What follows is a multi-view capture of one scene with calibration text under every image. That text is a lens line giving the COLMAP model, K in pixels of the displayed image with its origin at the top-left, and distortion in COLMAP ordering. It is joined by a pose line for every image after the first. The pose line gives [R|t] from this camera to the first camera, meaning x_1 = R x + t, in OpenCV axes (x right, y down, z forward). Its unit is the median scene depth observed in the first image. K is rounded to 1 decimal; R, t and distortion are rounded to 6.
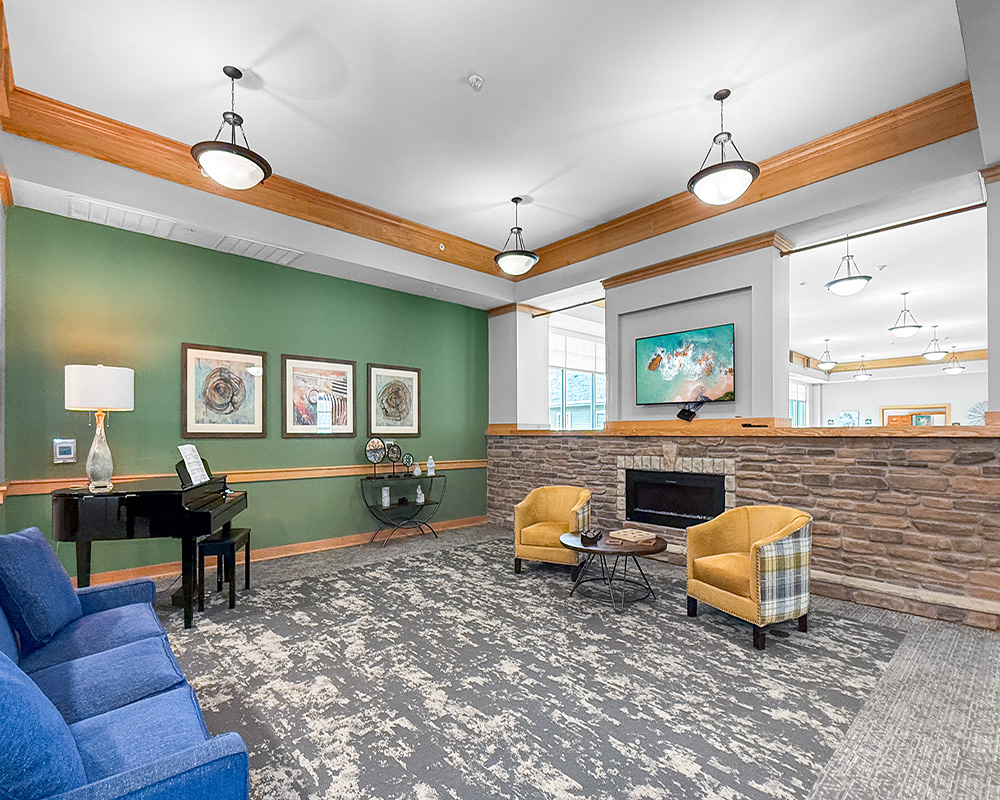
lens RADIAL K [[480.2, 0, 504.4], [0, 480.2, 430.0], [0, 0, 1]] dist [0.005001, 0.000260]
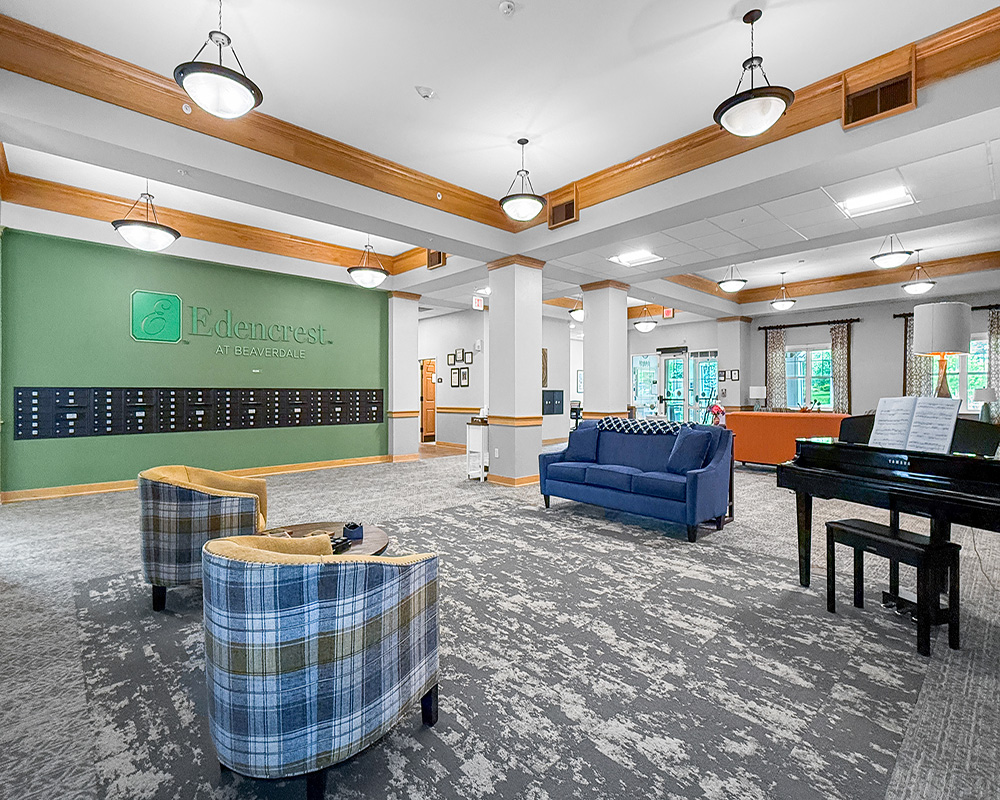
lens RADIAL K [[480.2, 0, 499.8], [0, 480.2, 398.2], [0, 0, 1]] dist [0.005001, 0.000260]
pose [[-0.999966, 0.002951, -0.007753, -0.038316], [0.002946, 0.999995, 0.000668, 0.032428], [0.007755, 0.000645, -0.999970, 1.846659]]
